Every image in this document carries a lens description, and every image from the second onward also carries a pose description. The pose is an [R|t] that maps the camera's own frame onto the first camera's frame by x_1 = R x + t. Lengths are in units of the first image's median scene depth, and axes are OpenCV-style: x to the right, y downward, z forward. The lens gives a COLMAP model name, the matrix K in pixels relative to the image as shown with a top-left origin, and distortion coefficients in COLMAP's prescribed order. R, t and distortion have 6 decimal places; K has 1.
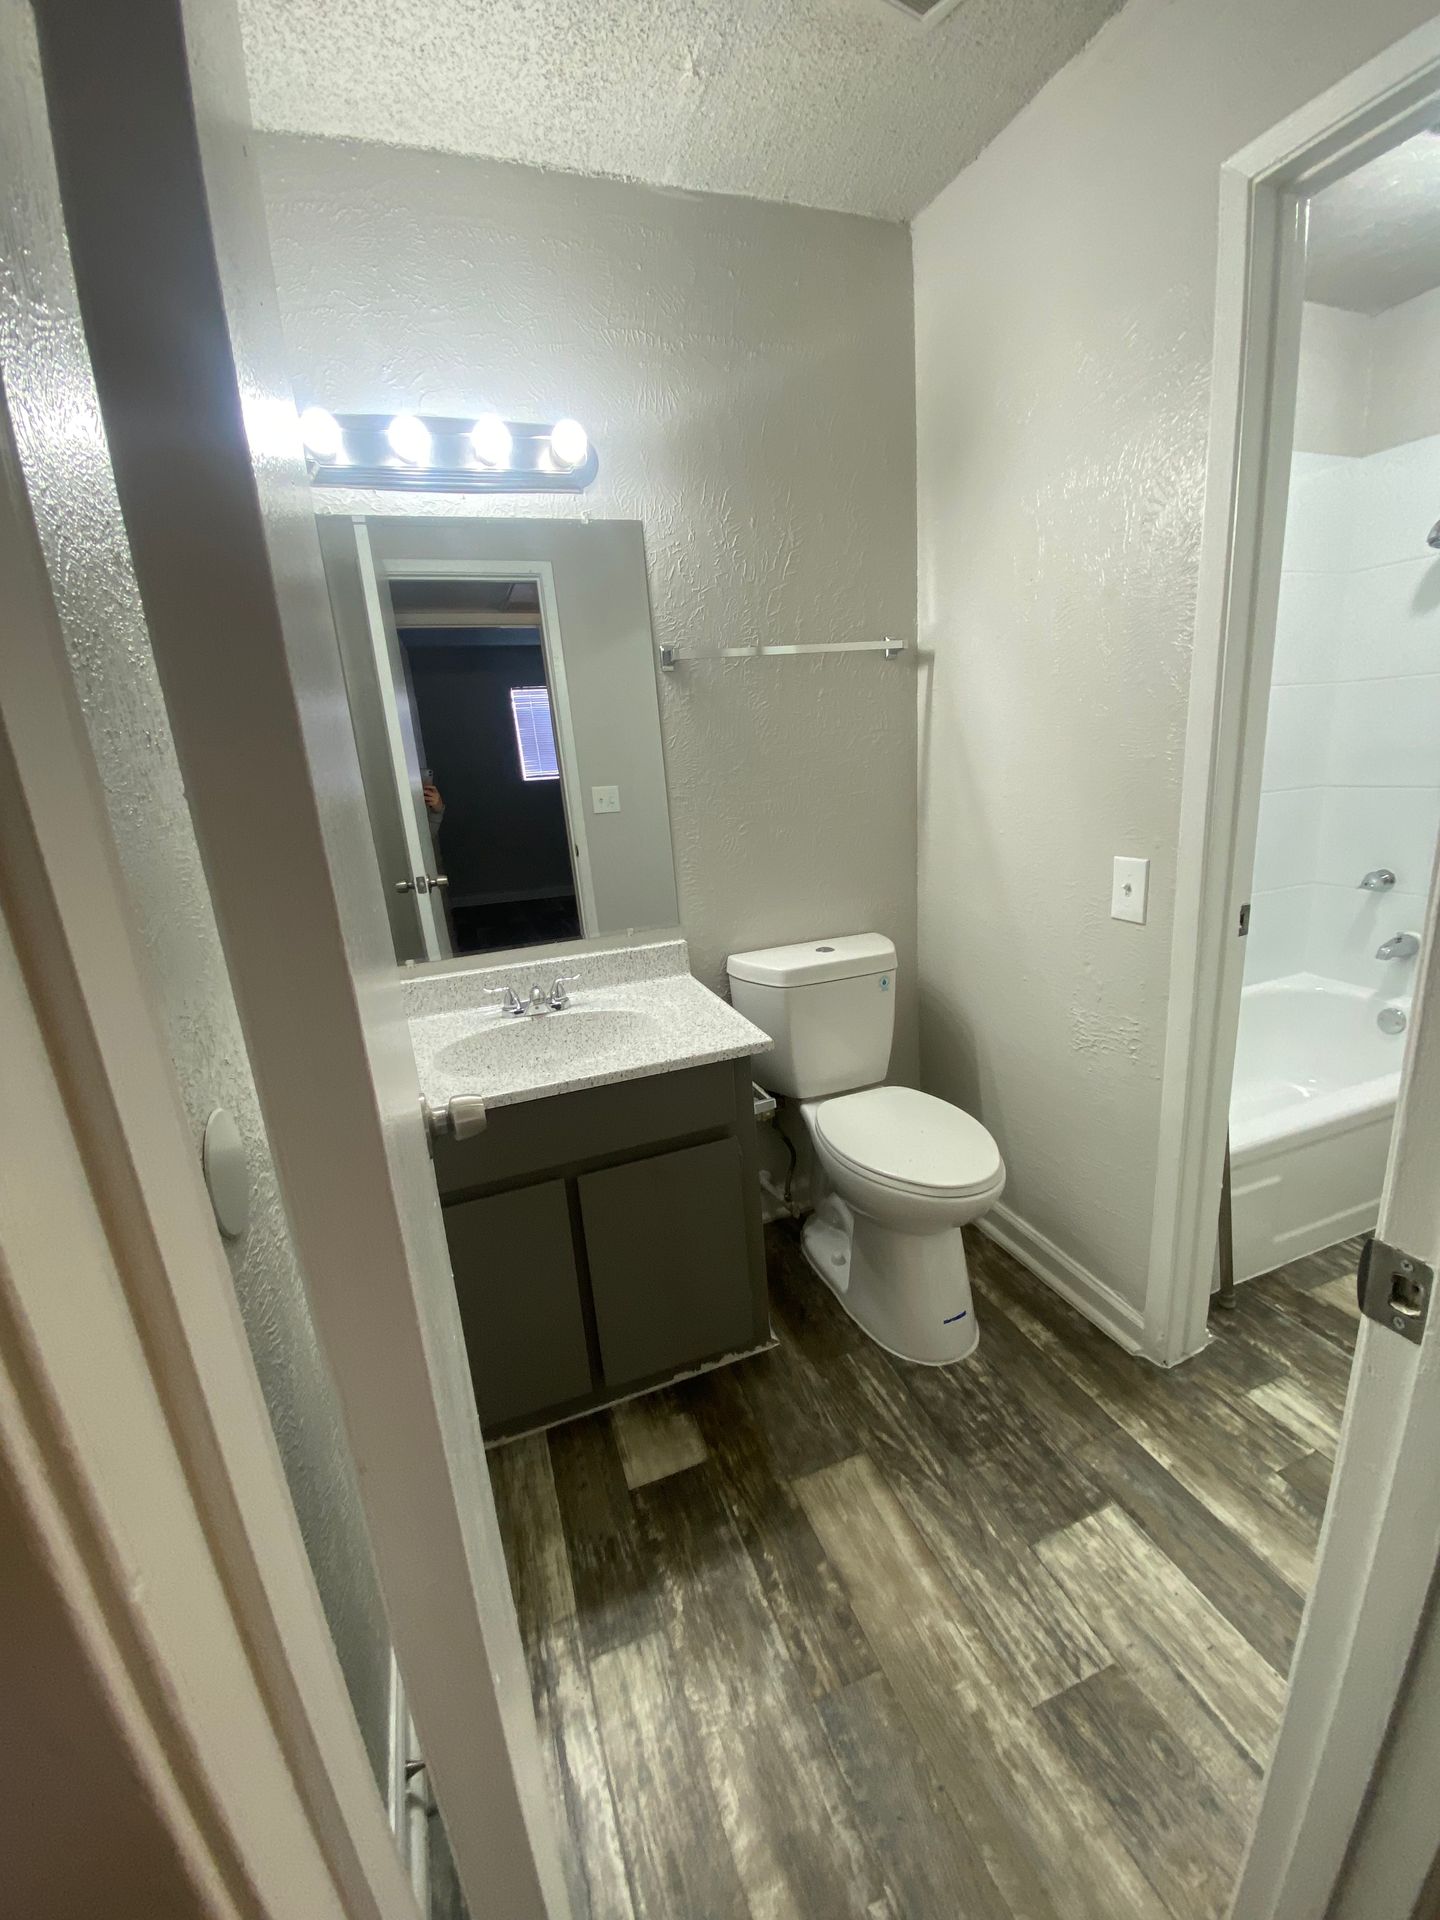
lens RADIAL K [[779.0, 0, 722.7], [0, 779.0, 951.2], [0, 0, 1]] dist [0.012241, -0.016237]
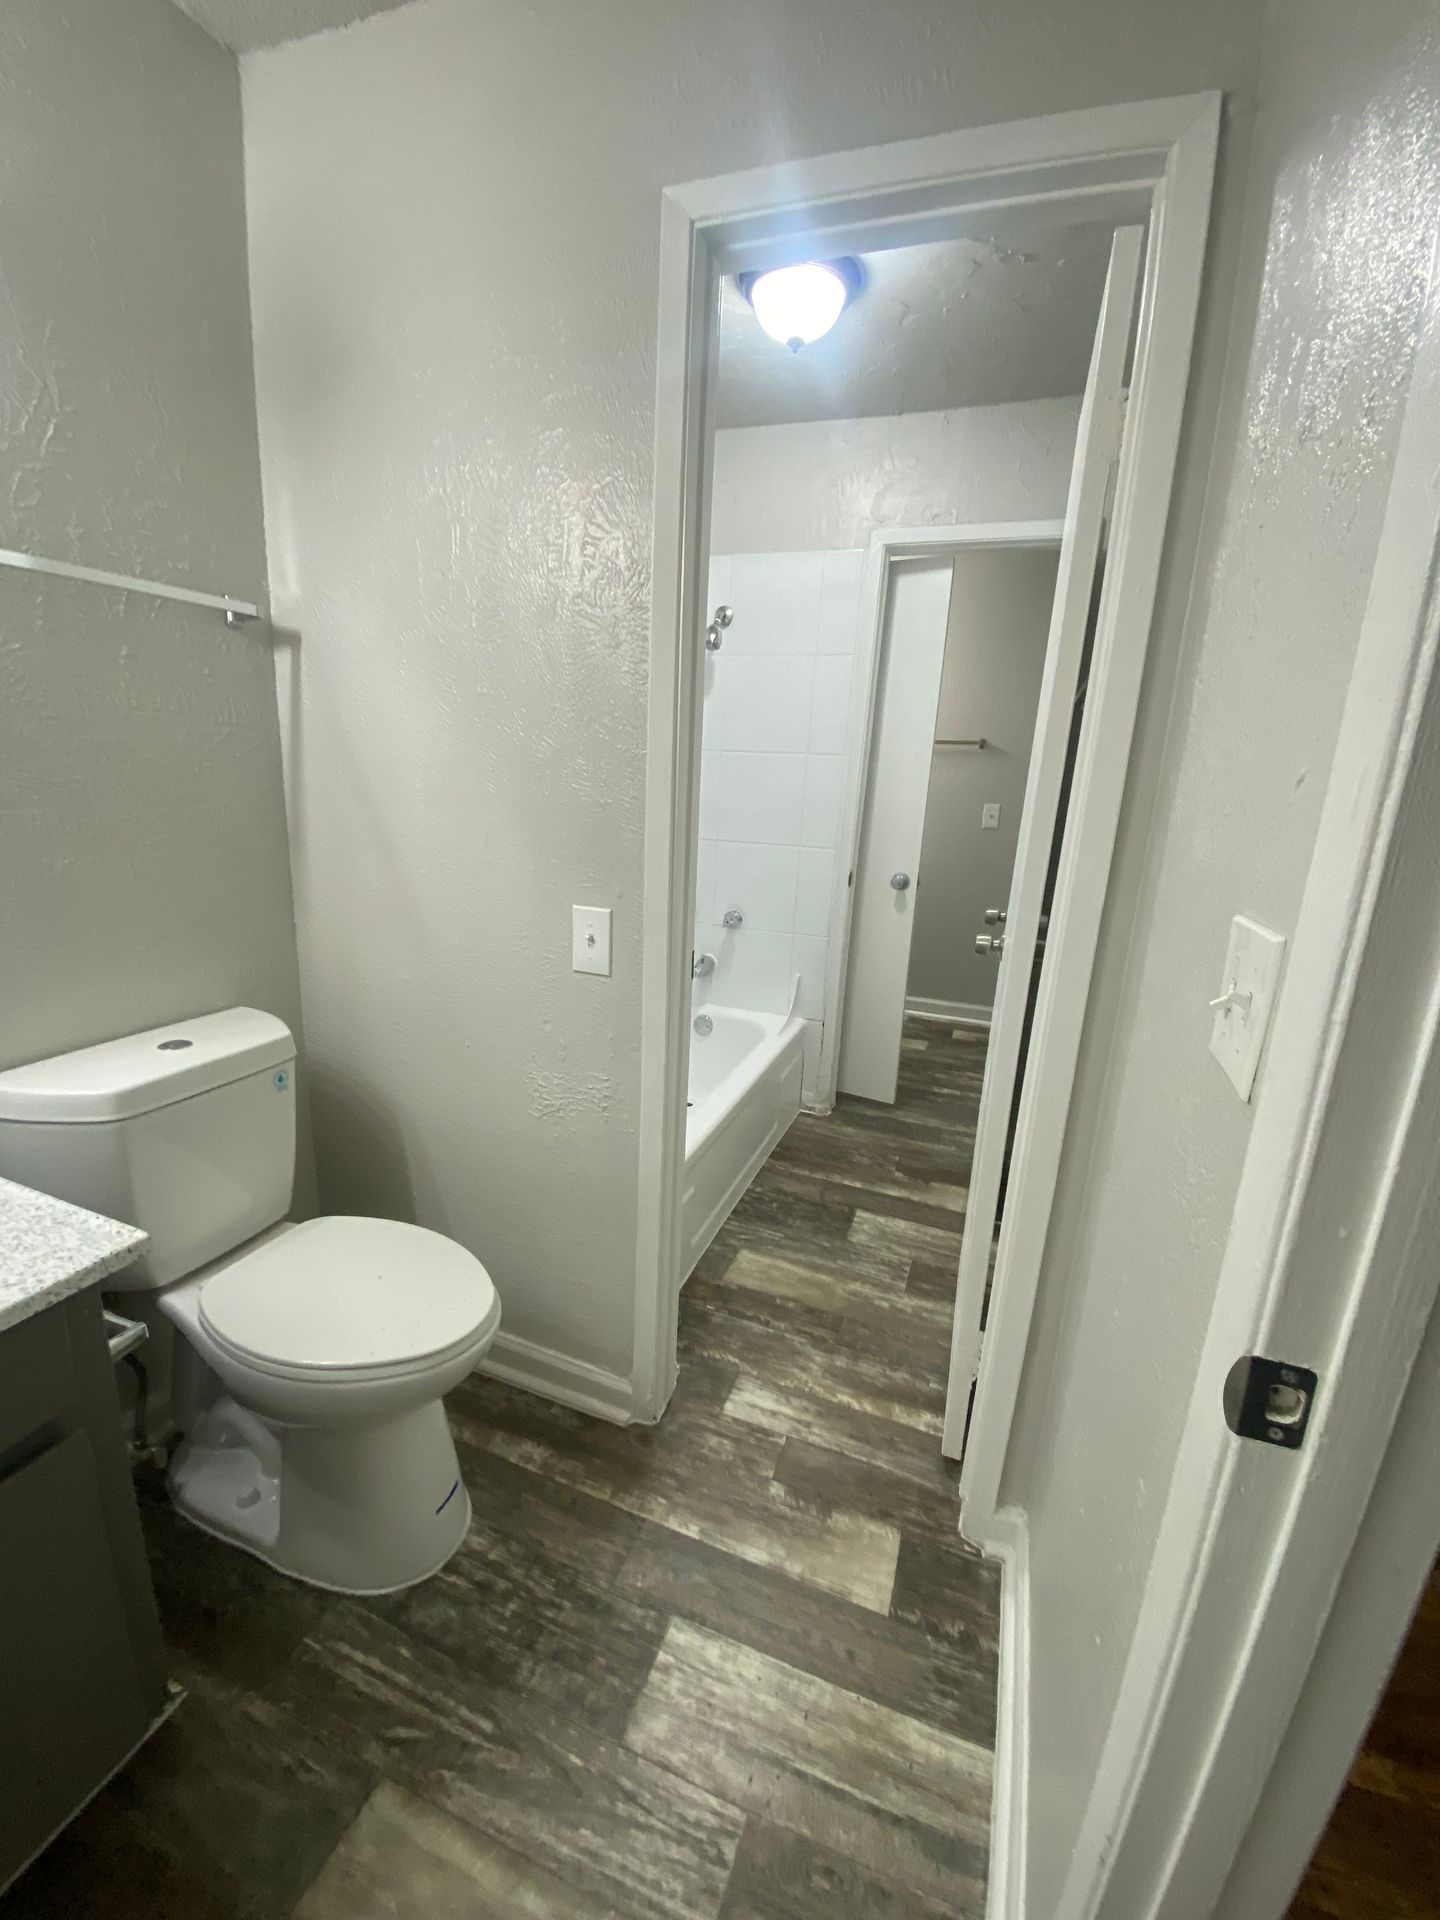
lens RADIAL K [[779.0, 0, 721.3], [0, 779.0, 955.0], [0, 0, 1]] dist [0.012241, -0.016237]
pose [[0.643895, -0.070885, 0.761823, -0.102192], [0.088969, 0.995881, 0.017466, -0.073685], [-0.759923, 0.056532, 0.647550, 0.333146]]
